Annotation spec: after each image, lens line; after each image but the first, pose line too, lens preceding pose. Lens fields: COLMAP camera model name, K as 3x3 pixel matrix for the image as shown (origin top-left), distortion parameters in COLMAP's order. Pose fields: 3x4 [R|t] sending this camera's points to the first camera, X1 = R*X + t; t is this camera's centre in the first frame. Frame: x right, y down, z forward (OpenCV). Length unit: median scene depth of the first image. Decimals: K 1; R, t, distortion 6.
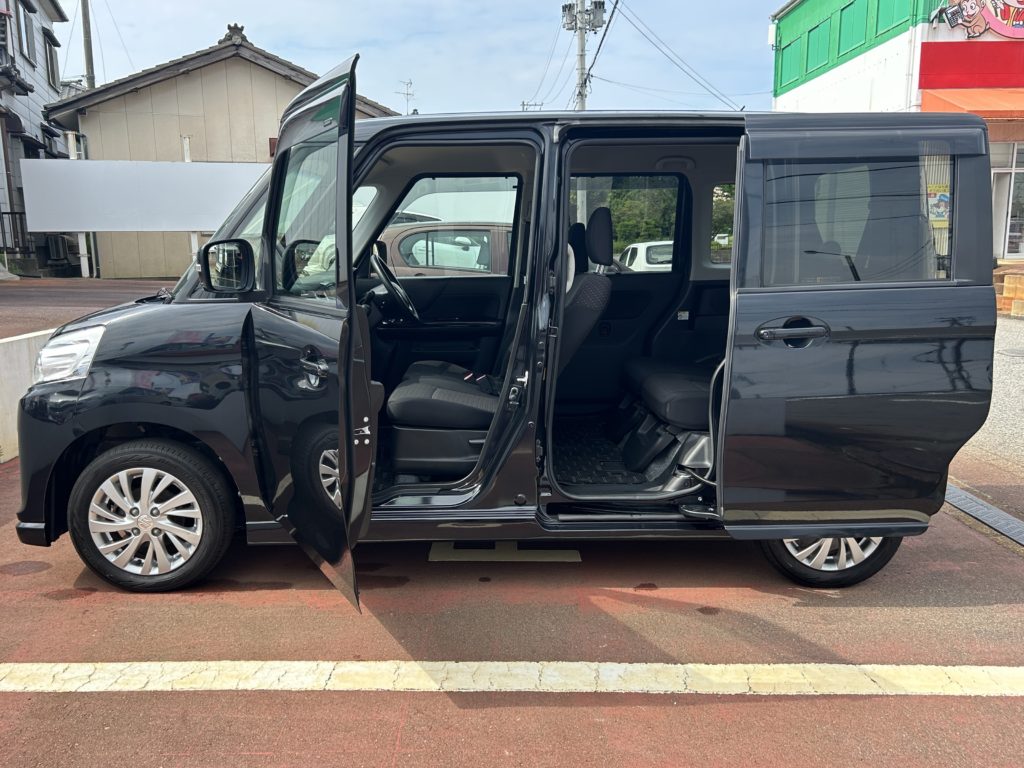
lens RADIAL K [[849.9, 0, 512.4], [0, 849.9, 392.0], [0, 0, 1]] dist [0.032754, -0.033074]
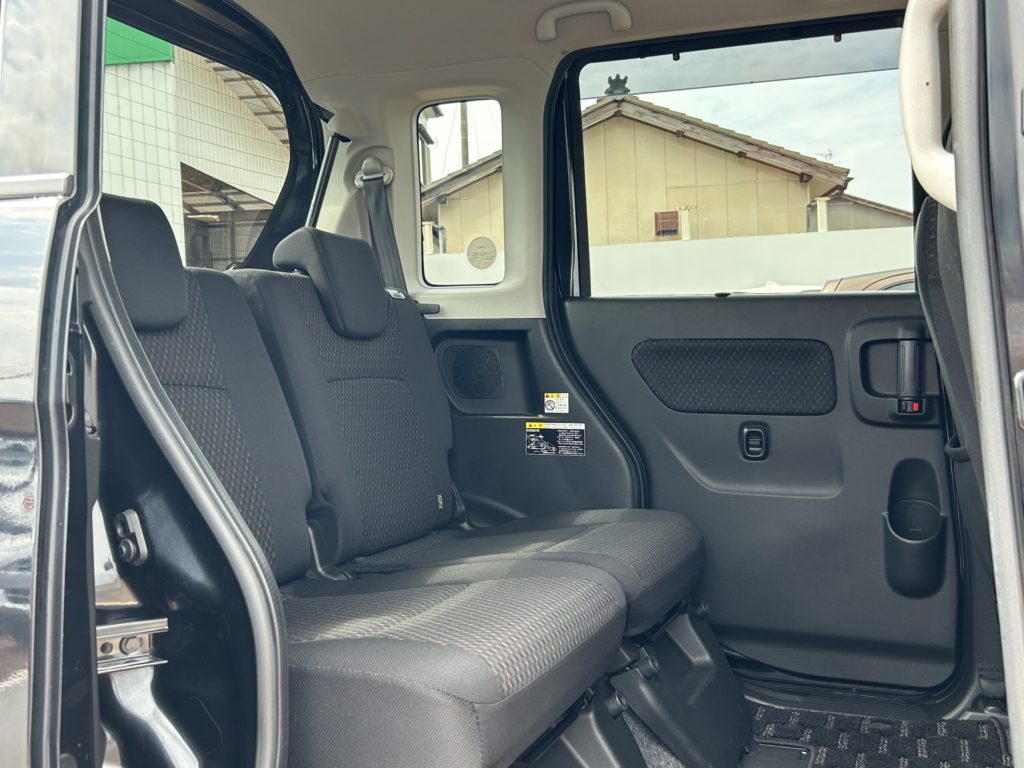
lens RADIAL K [[1030.1, 0, 513.8], [0, 1030.1, 388.2], [0, 0, 1]] dist [0.092316, 0.000000]
pose [[0.916832, -0.018231, -0.398858, -0.131289], [-0.039218, 0.990015, -0.135400, -0.028376], [0.397343, 0.139781, 0.906962, 0.518147]]
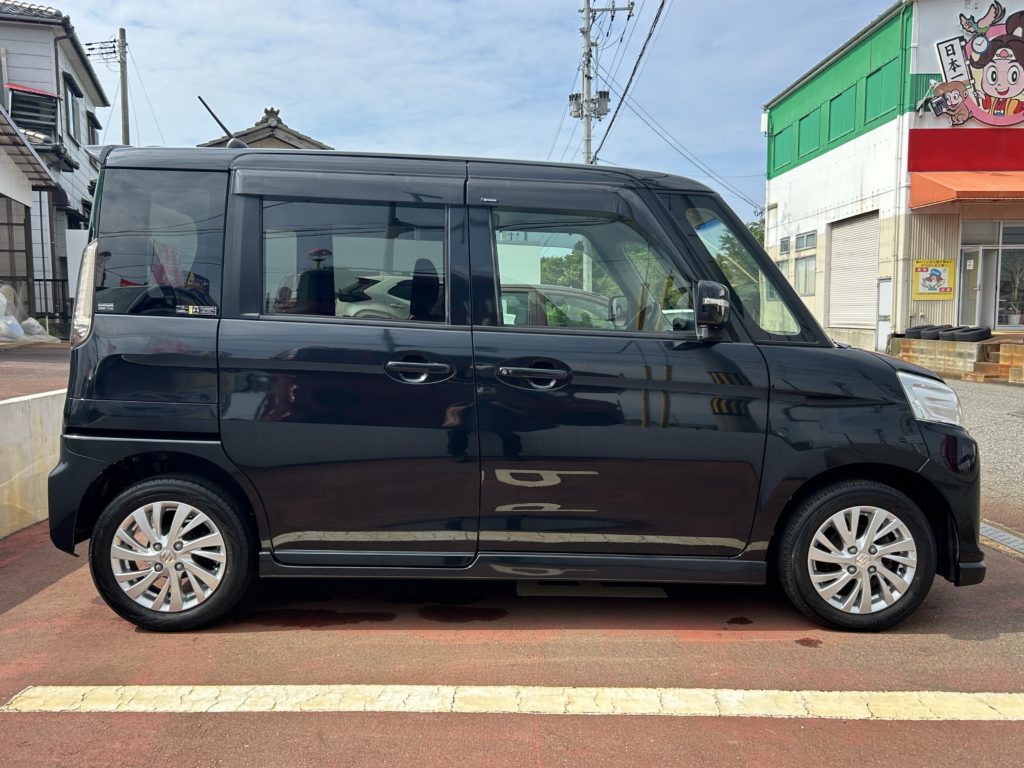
lens RADIAL K [[824.5, 0, 514.1], [0, 824.5, 383.8], [0, 0, 1]] dist [0.020754, -0.013883]
pose [[0.999987, 0.004976, 0.000998, -0.082364], [-0.004864, 0.995834, -0.091052, 0.028494], [-0.001447, 0.091046, 0.995846, -0.004192]]
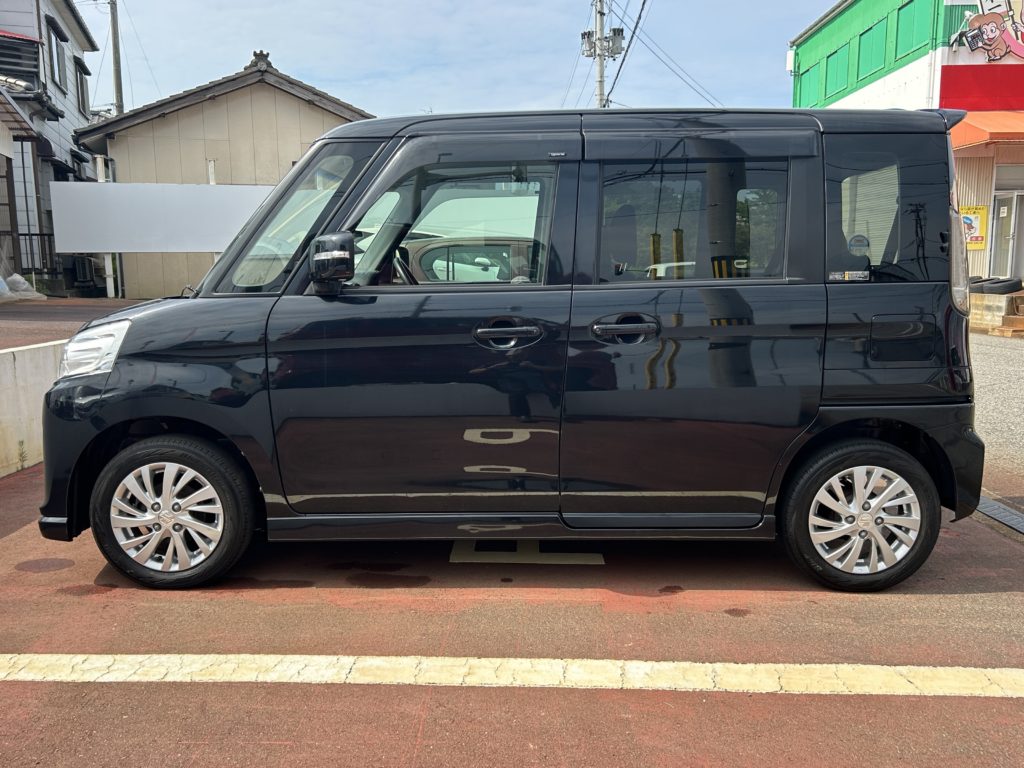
lens RADIAL K [[849.9, 0, 510.1], [0, 849.9, 389.0], [0, 0, 1]] dist [0.032754, -0.033074]
pose [[0.999707, 0.003286, -0.023999, -0.004266], [-0.004077, 0.999448, -0.032981, 0.023480], [0.023877, 0.033070, 0.999168, 0.006899]]
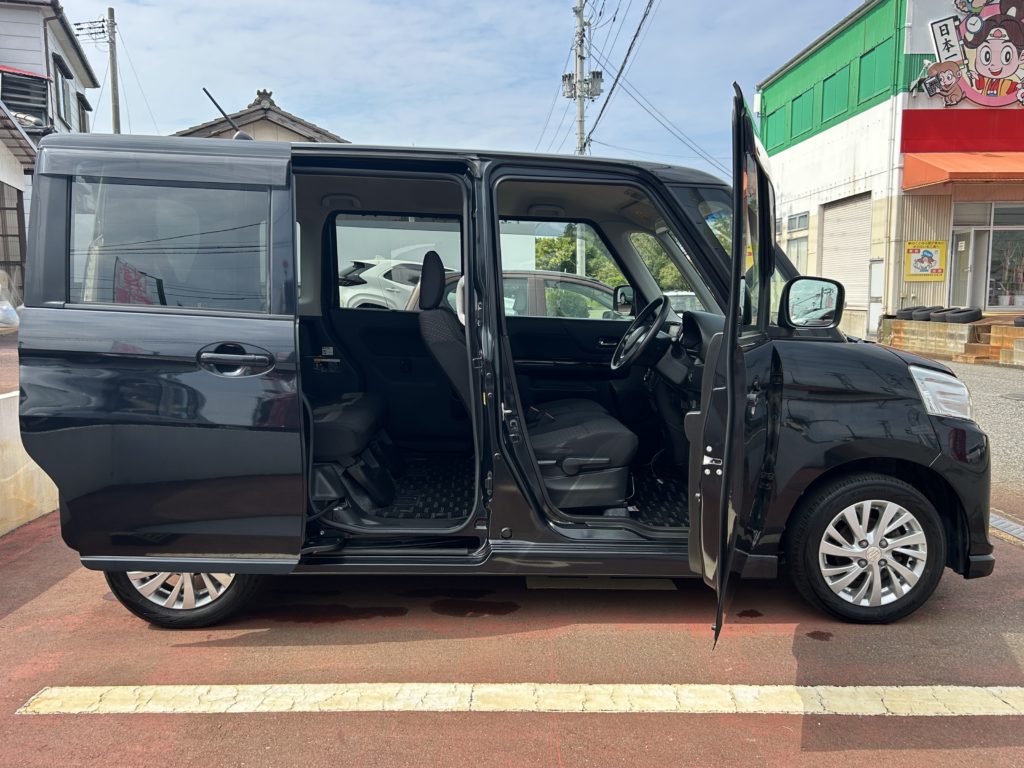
lens RADIAL K [[819.1, 0, 512.6], [0, 819.1, 386.9], [0, 0, 1]] dist [0.018282, -0.010375]
pose [[0.999962, 0.001126, 0.008621, -0.098572], [-0.000574, 0.997967, -0.063726, 0.015372], [-0.008676, 0.063718, 0.997930, 0.002418]]
